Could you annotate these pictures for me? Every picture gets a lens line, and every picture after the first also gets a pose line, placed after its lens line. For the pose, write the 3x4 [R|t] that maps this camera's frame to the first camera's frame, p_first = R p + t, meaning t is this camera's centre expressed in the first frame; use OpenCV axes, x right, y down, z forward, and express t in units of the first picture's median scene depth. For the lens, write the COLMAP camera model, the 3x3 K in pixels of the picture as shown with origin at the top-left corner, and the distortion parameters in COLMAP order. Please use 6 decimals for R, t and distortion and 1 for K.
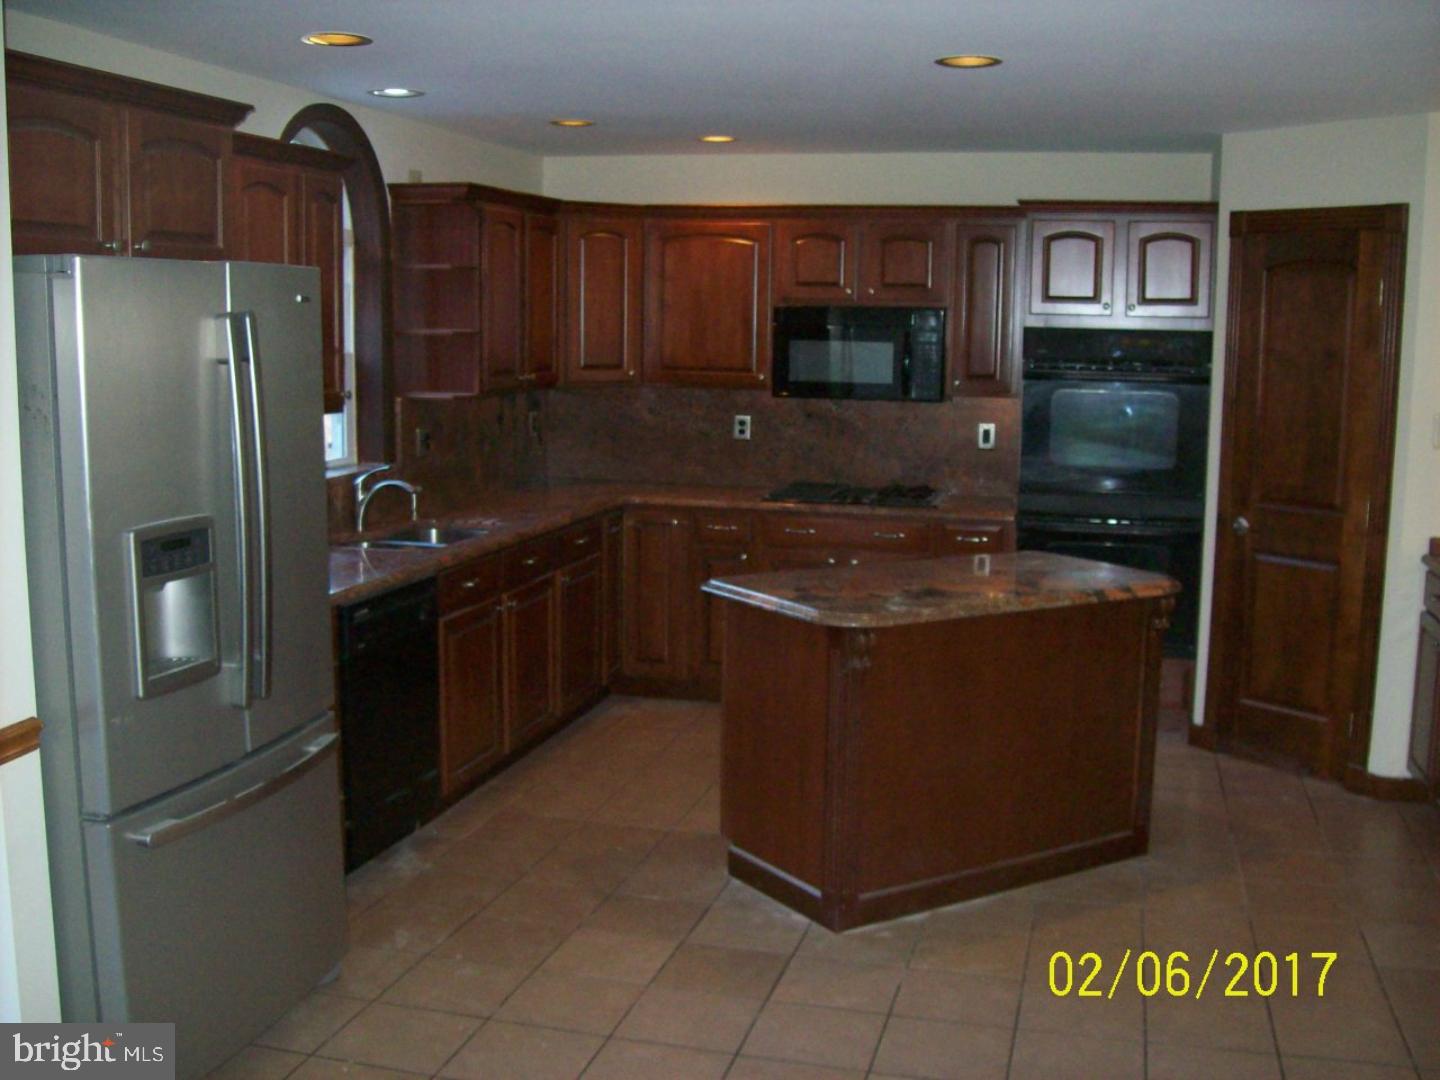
lens RADIAL K [[1535.1, 0, 720.0], [0, 1535.1, 540.0], [0, 0, 1]] dist [-0.184697, 0.151488]
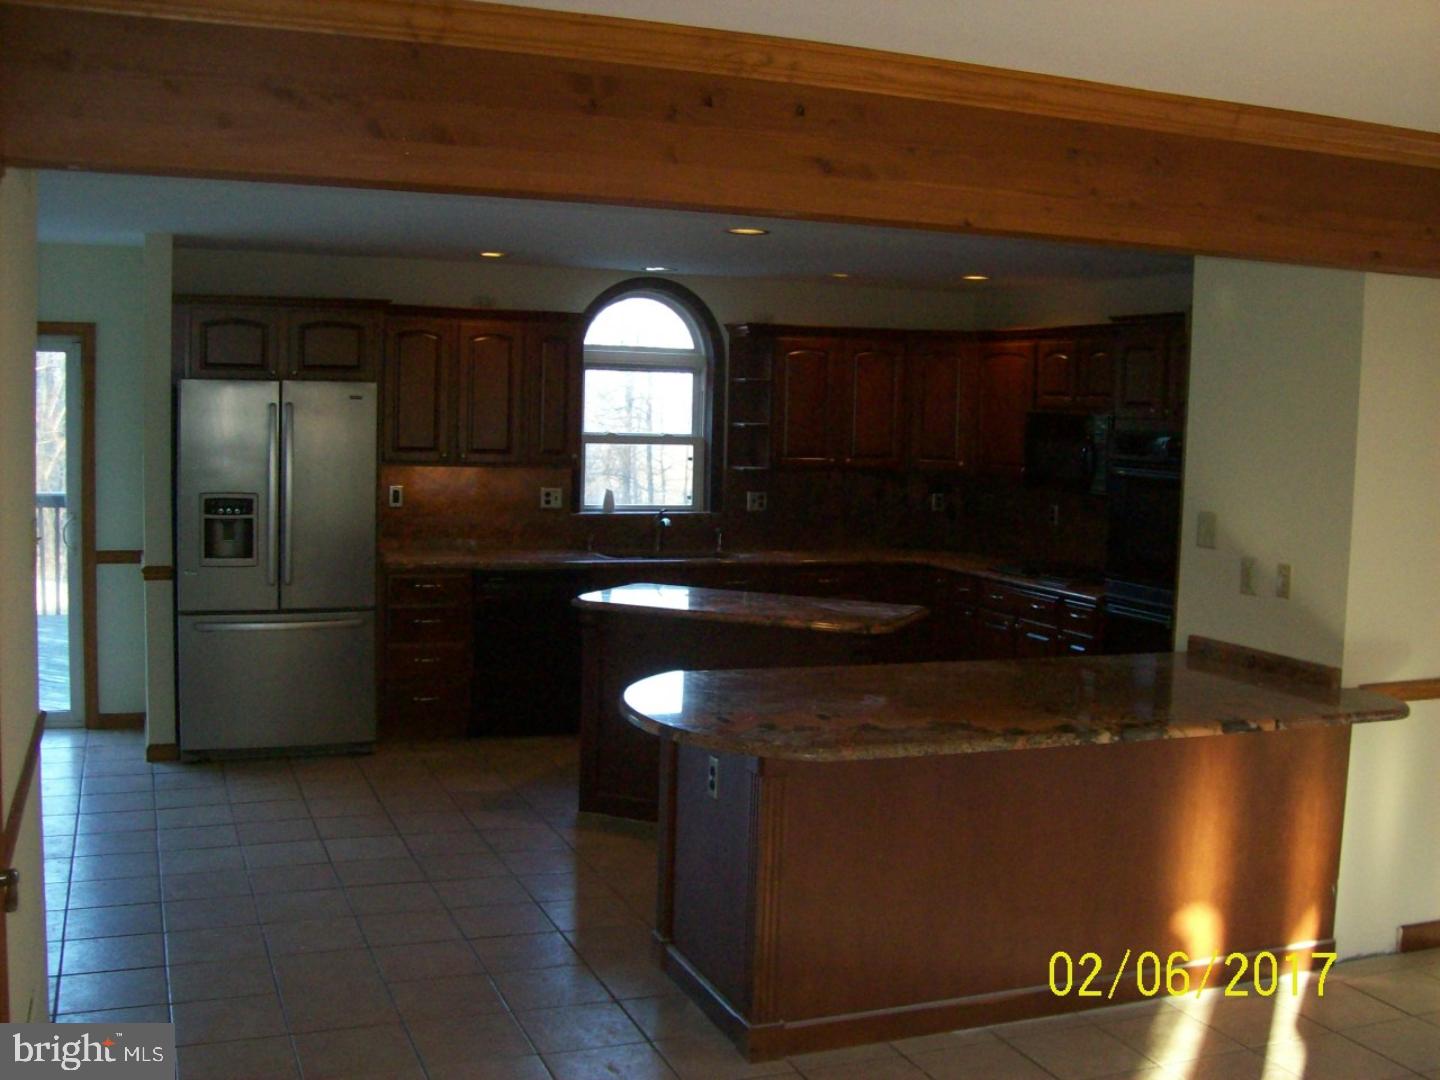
lens RADIAL K [[1535.1, 0, 720.0], [0, 1535.1, 540.0], [0, 0, 1]] dist [-0.184697, 0.151488]
pose [[0.588493, 0.075198, -0.804998, 0.878360], [-0.134362, 0.990916, -0.005659, -0.013672], [0.797260, 0.111491, 0.593251, 0.105841]]
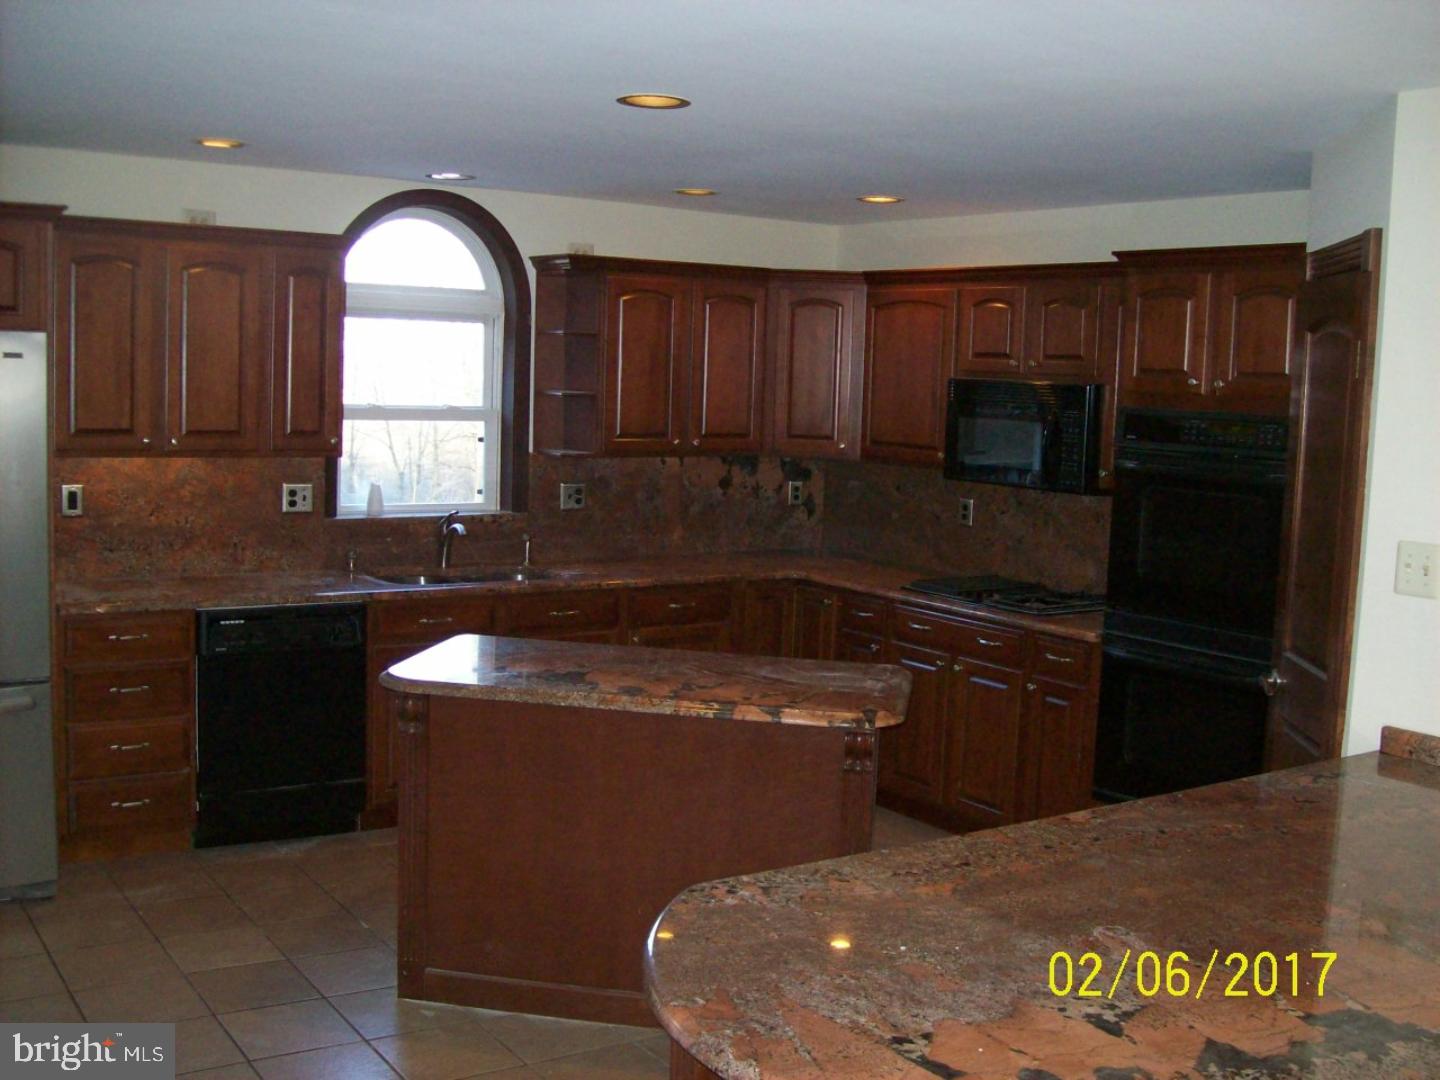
lens RADIAL K [[1535.1, 0, 720.0], [0, 1535.1, 540.0], [0, 0, 1]] dist [-0.184697, 0.151488]
pose [[0.753790, 0.086721, -0.651368, 0.540607], [-0.119765, 0.992781, -0.006421, -0.035894], [0.646109, 0.082852, 0.758735, 0.231072]]
